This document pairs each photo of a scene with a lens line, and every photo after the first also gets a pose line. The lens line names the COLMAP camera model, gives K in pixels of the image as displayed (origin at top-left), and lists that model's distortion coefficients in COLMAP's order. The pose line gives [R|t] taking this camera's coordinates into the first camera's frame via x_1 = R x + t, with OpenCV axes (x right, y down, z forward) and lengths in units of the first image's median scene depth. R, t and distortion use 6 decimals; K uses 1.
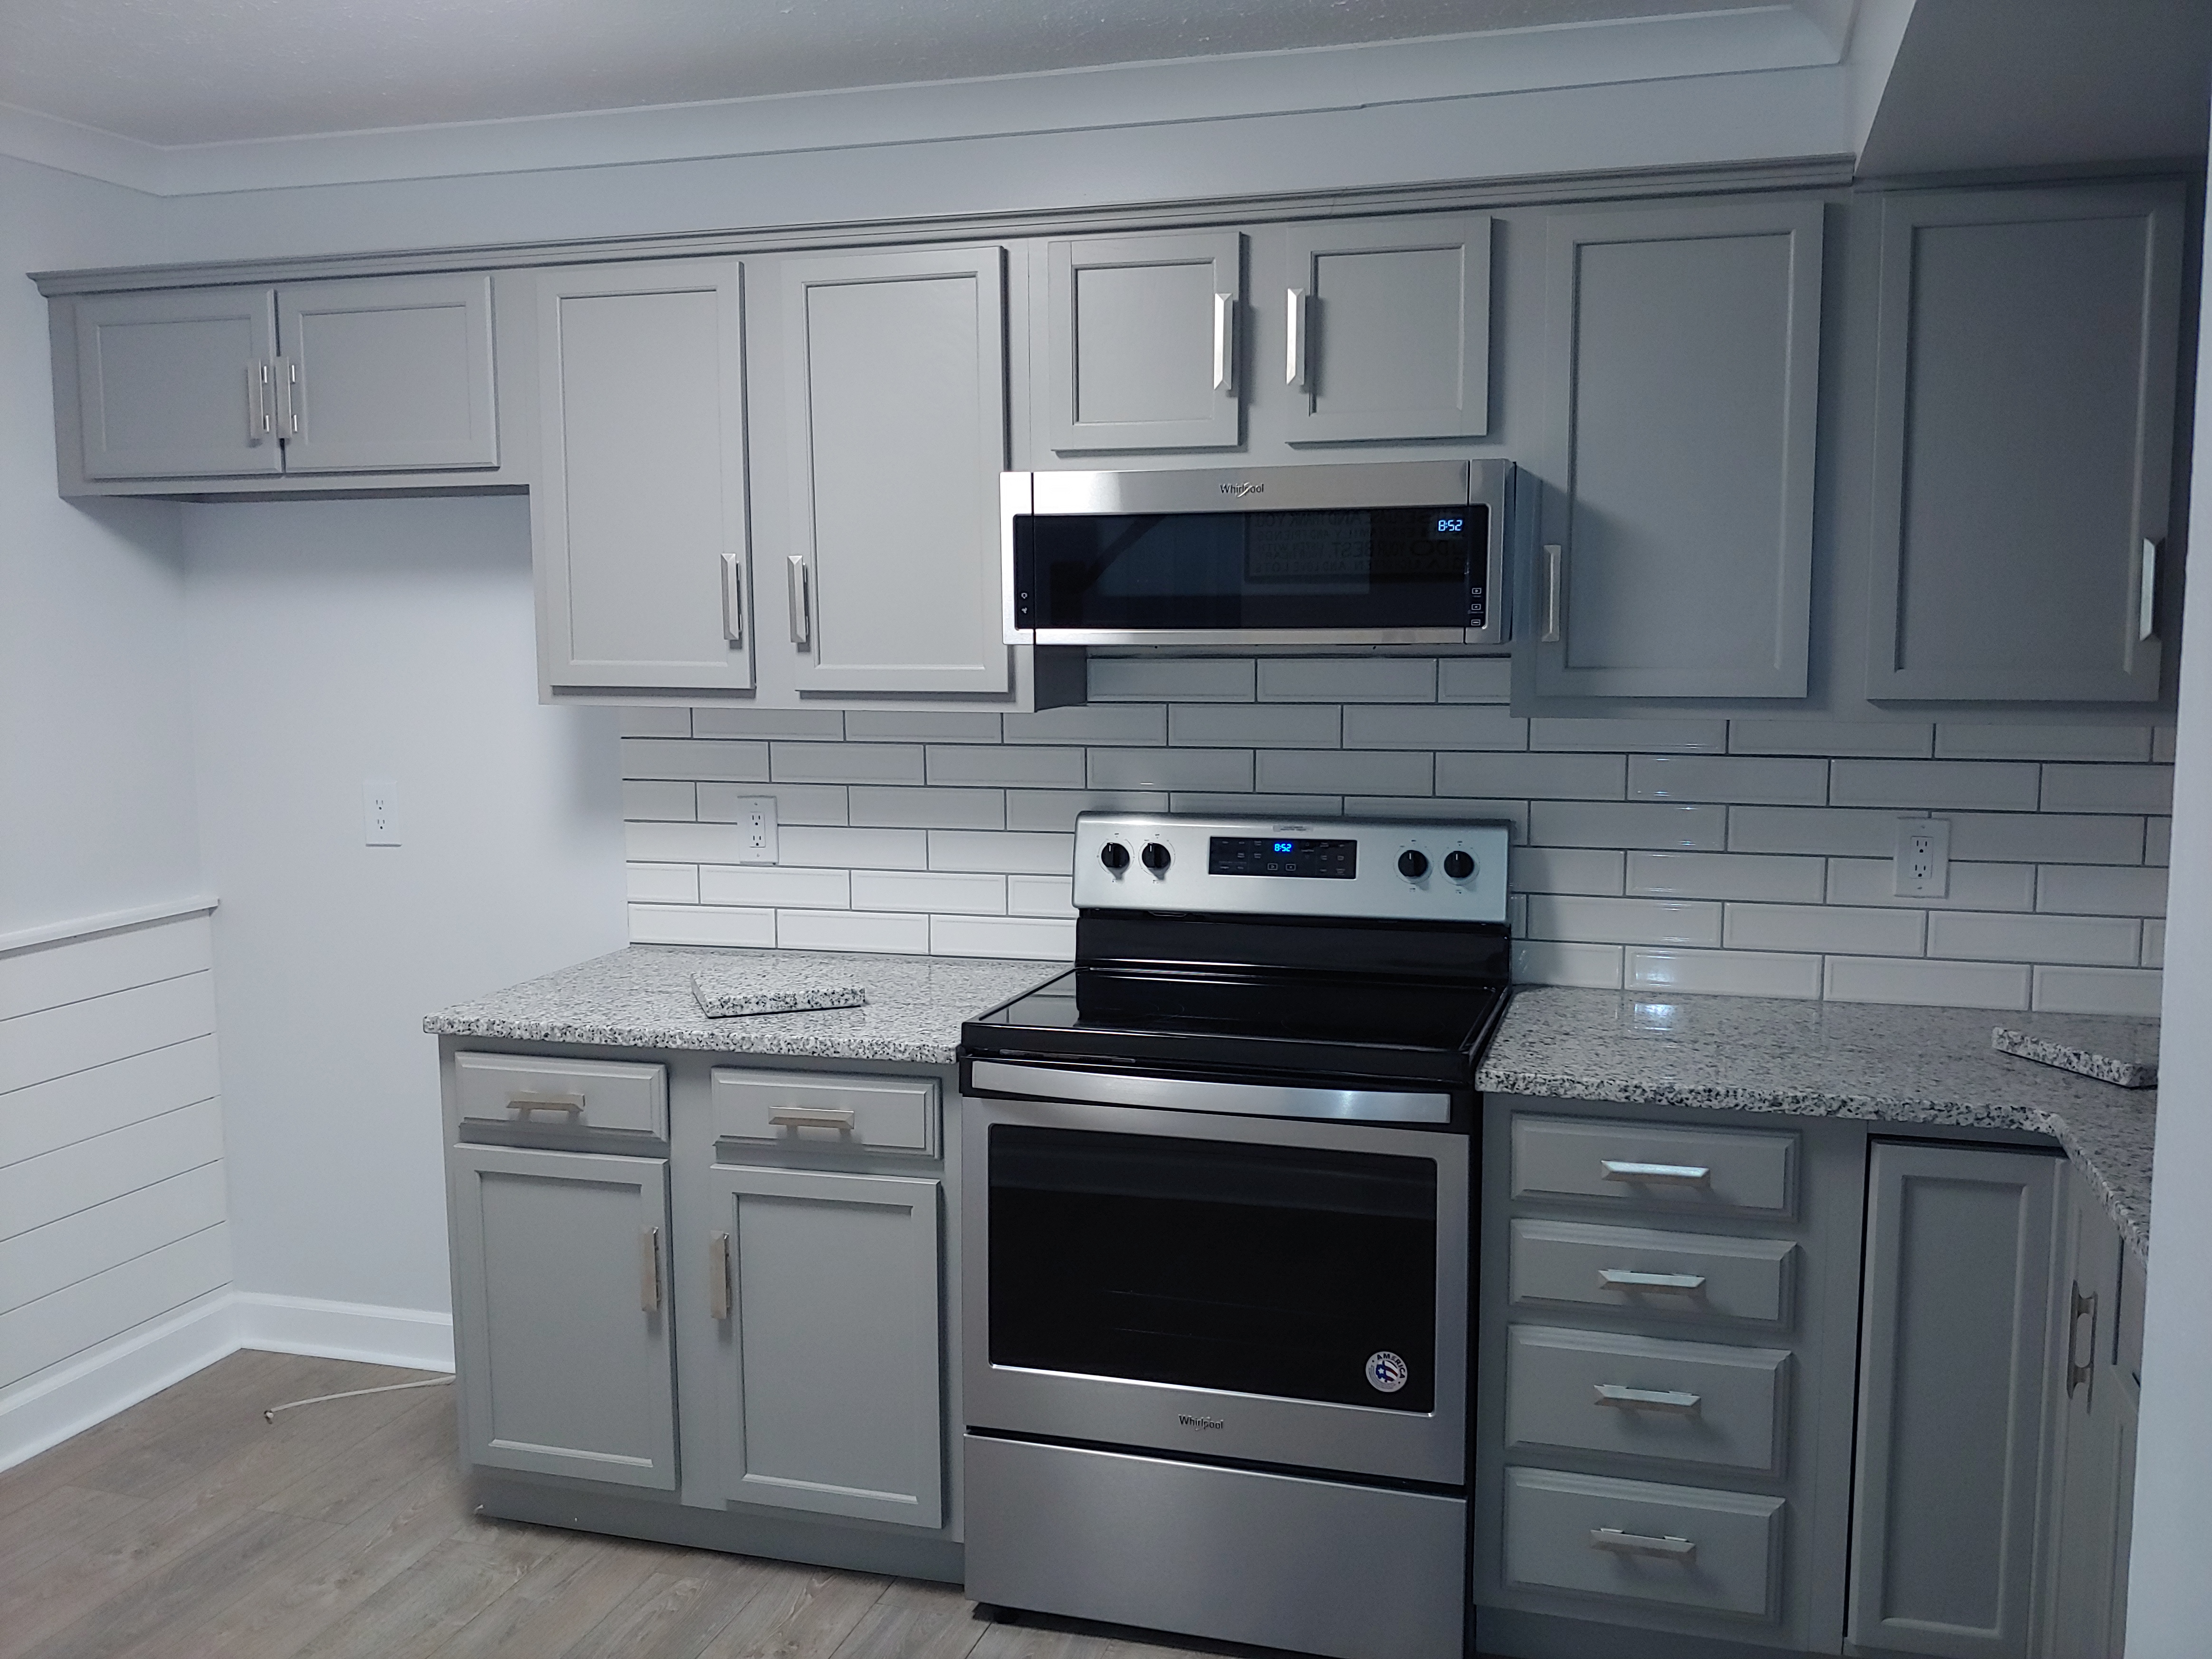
lens RADIAL K [[1990.2, 0, 1096.6], [0, 1990.2, 842.8], [0, 0, 1]] dist [0.054853, -0.144465]
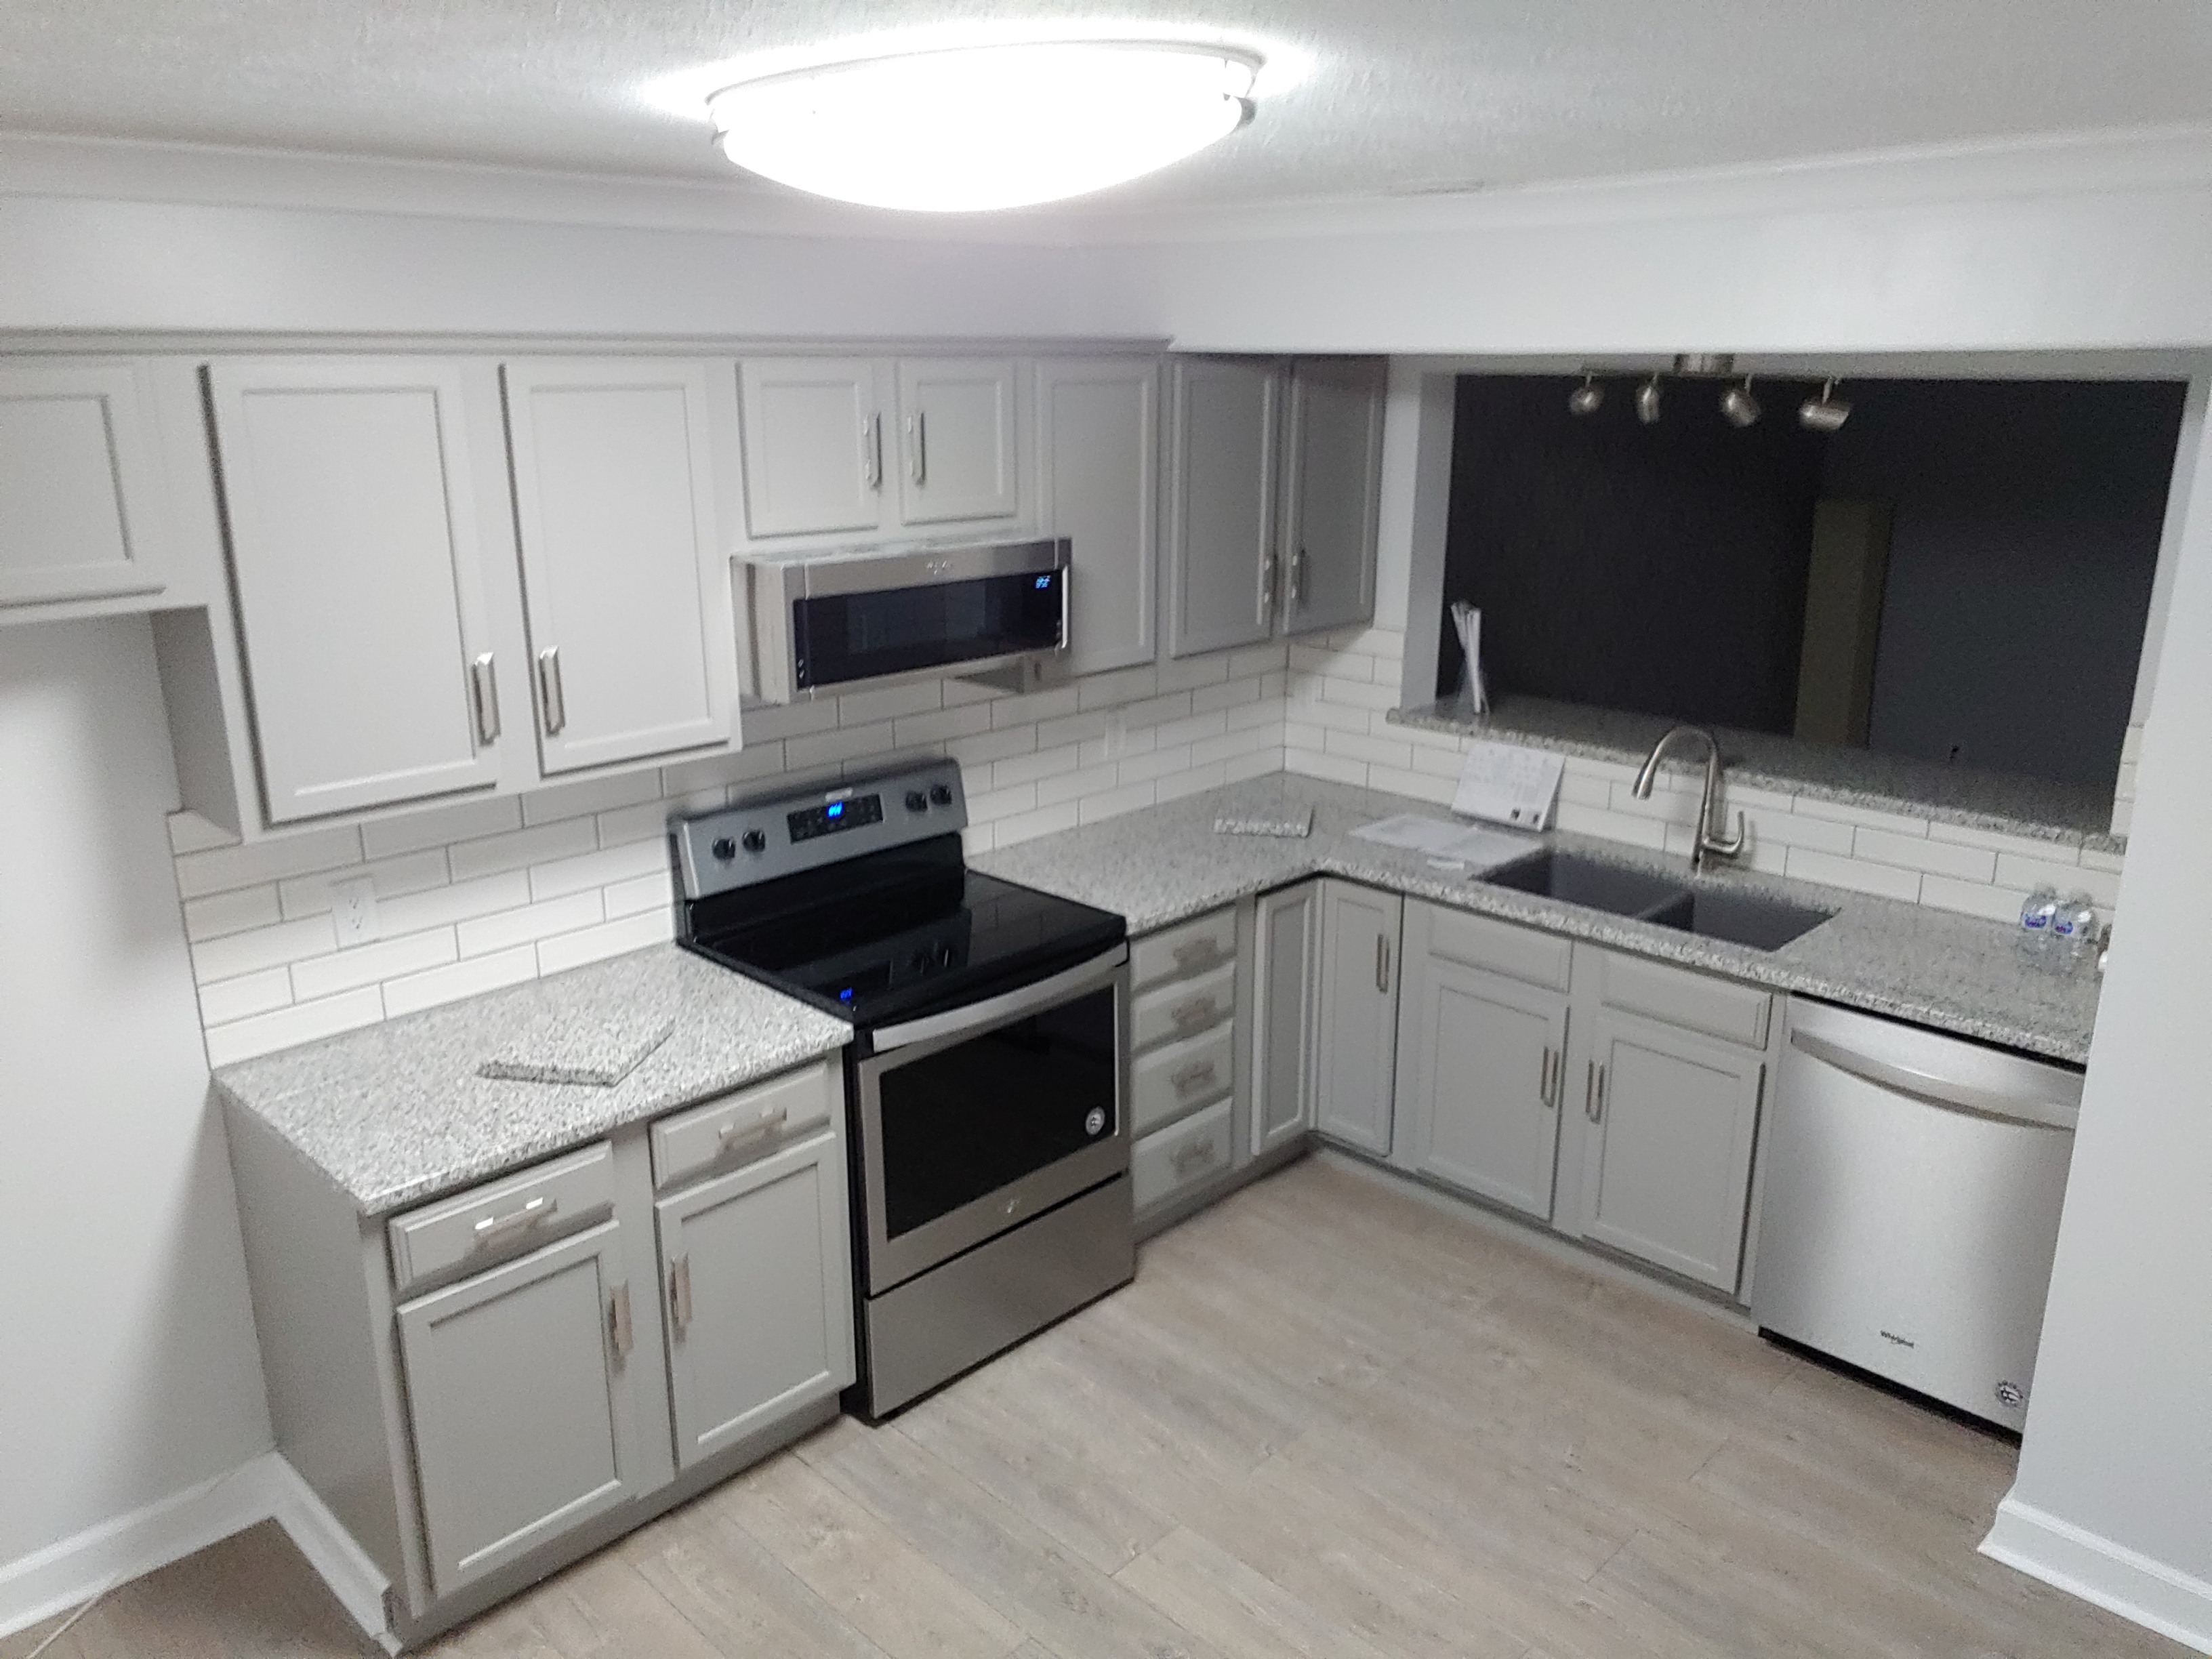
lens RADIAL K [[1671.3, 0, 1106.0], [0, 1671.3, 823.7], [0, 0, 1]] dist [0.002867, -0.007003]
pose [[0.443324, -0.240239, 0.863568, -0.821017], [0.100536, 0.970662, 0.218421, -0.222624], [-0.890706, -0.010012, 0.454470, 0.339802]]
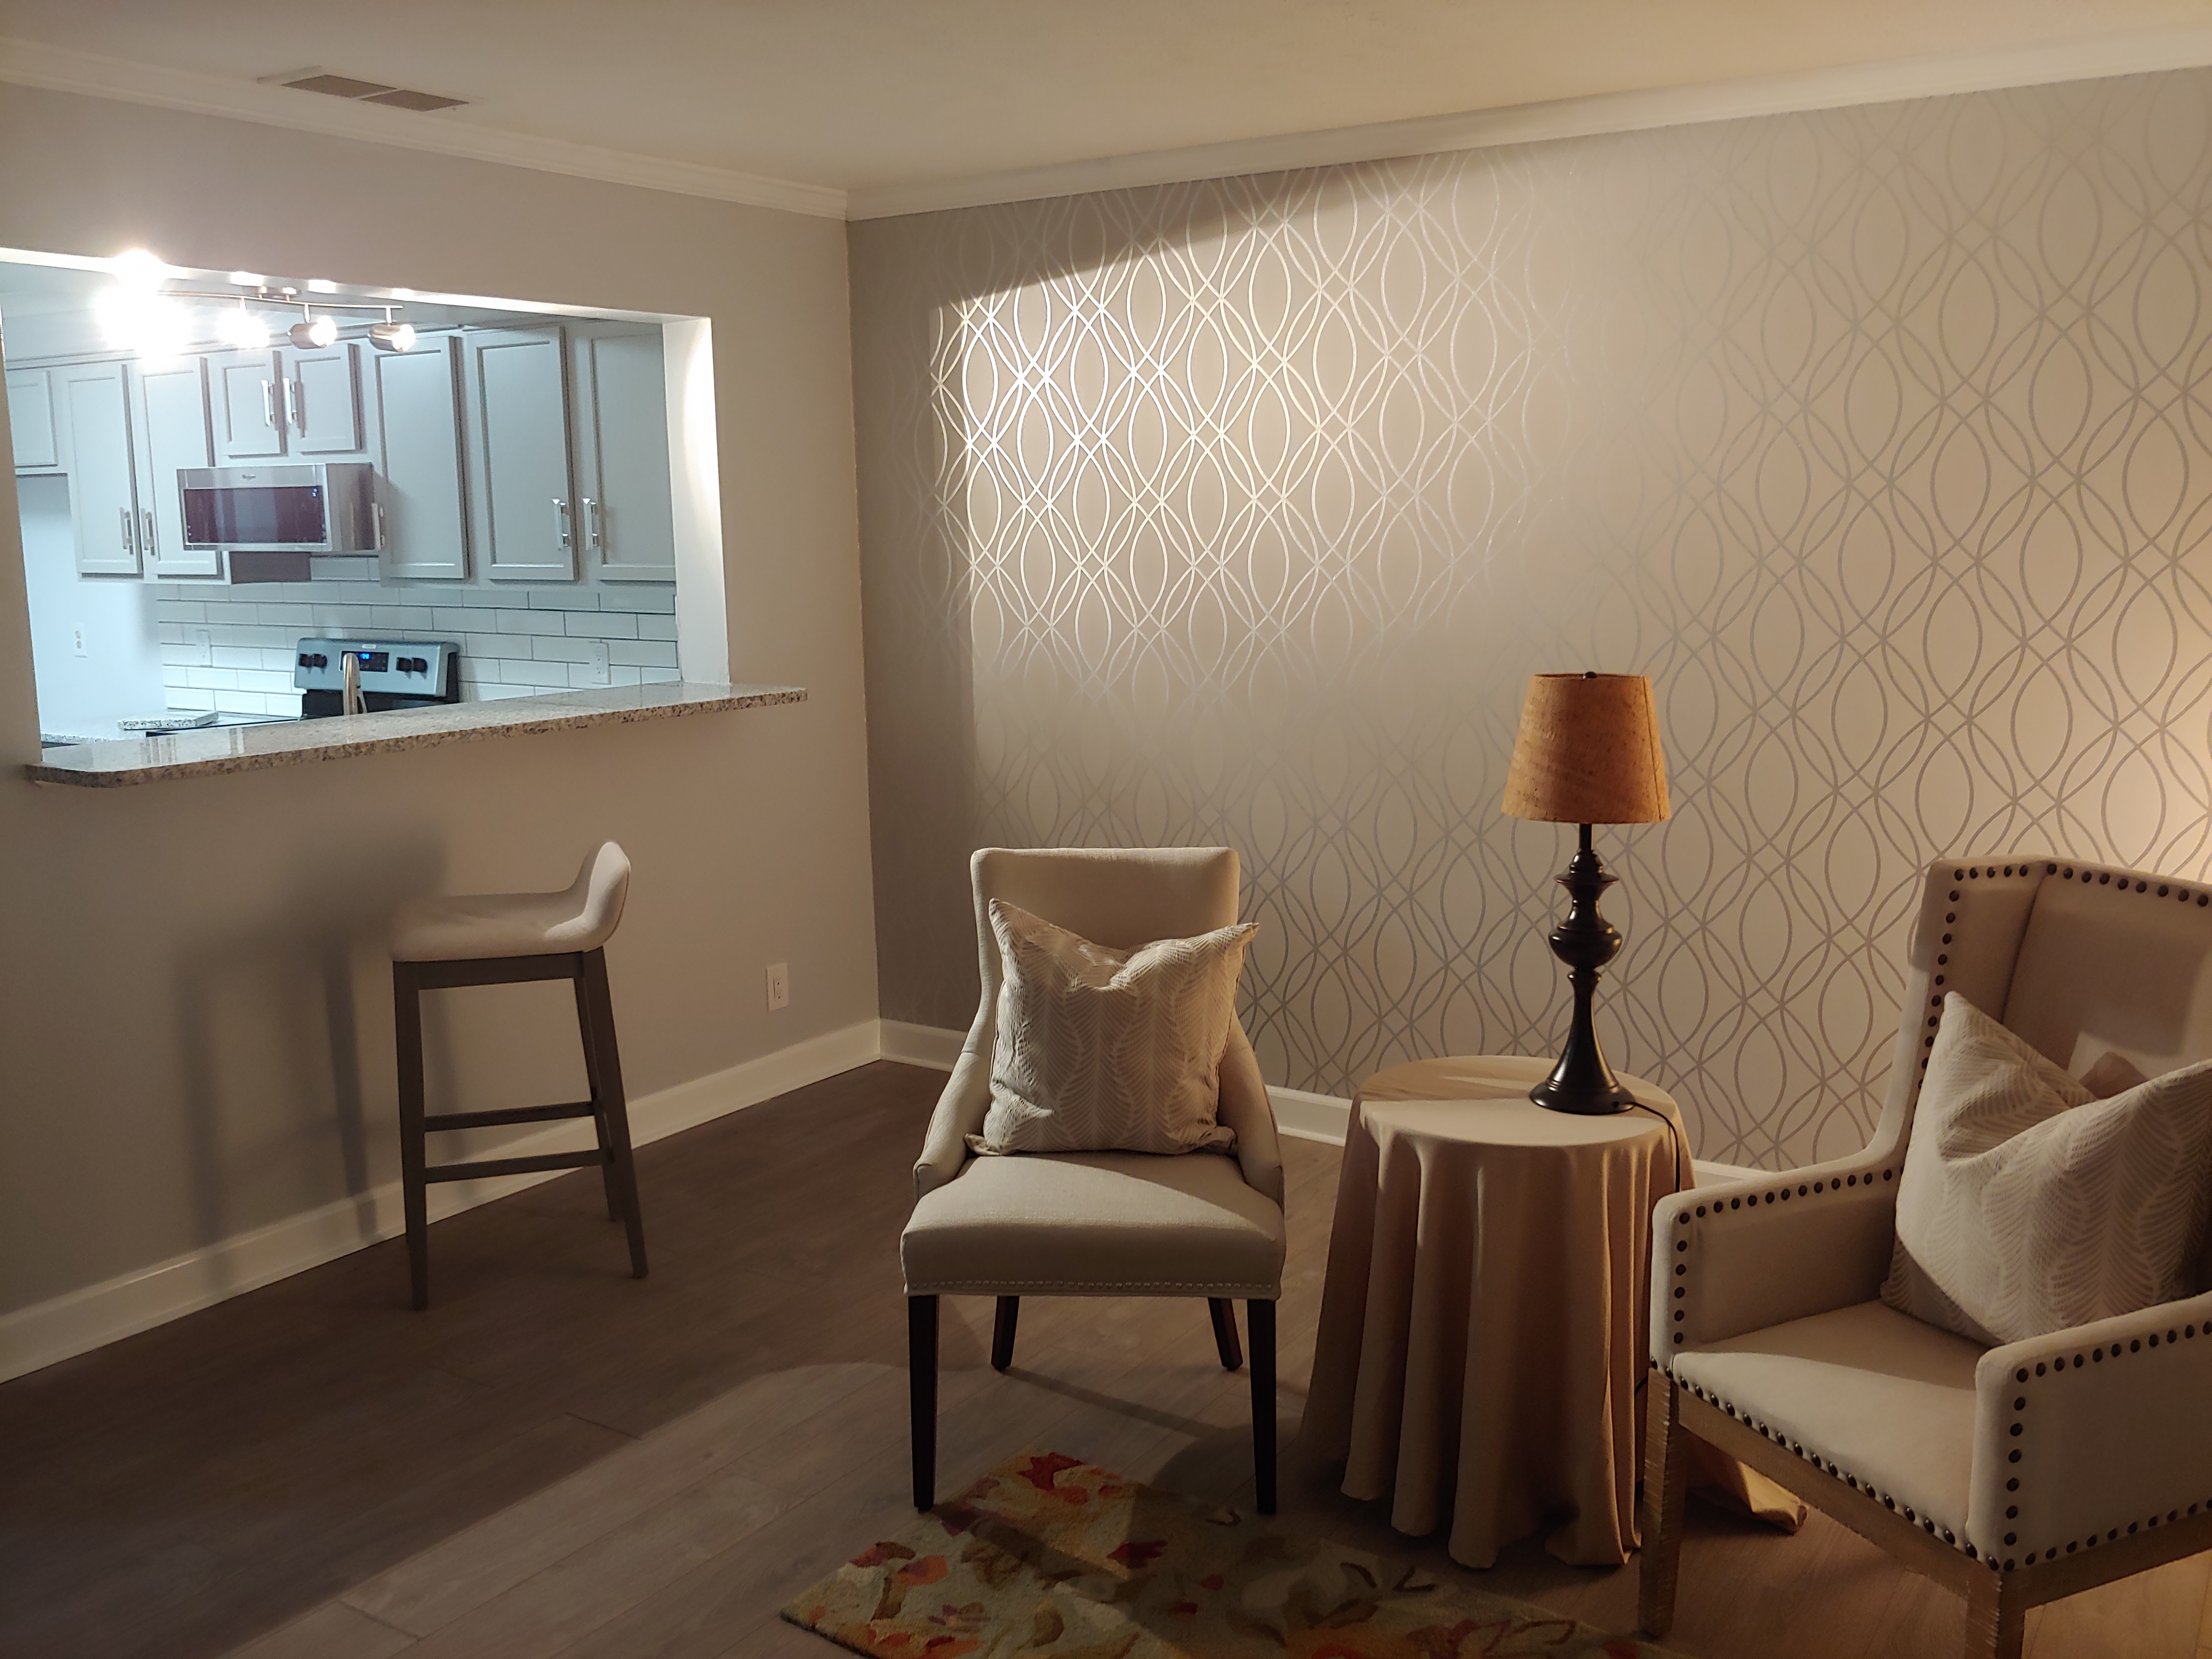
lens RADIAL K [[1990.2, 0, 1122.4], [0, 1990.2, 840.9], [0, 0, 1]] dist [0.054853, -0.144465]
pose [[0.967283, 0.036470, -0.251065, 1.348260], [-0.022857, 0.998117, 0.056928, 0.056161], [0.252668, -0.049327, 0.966295, -0.729108]]
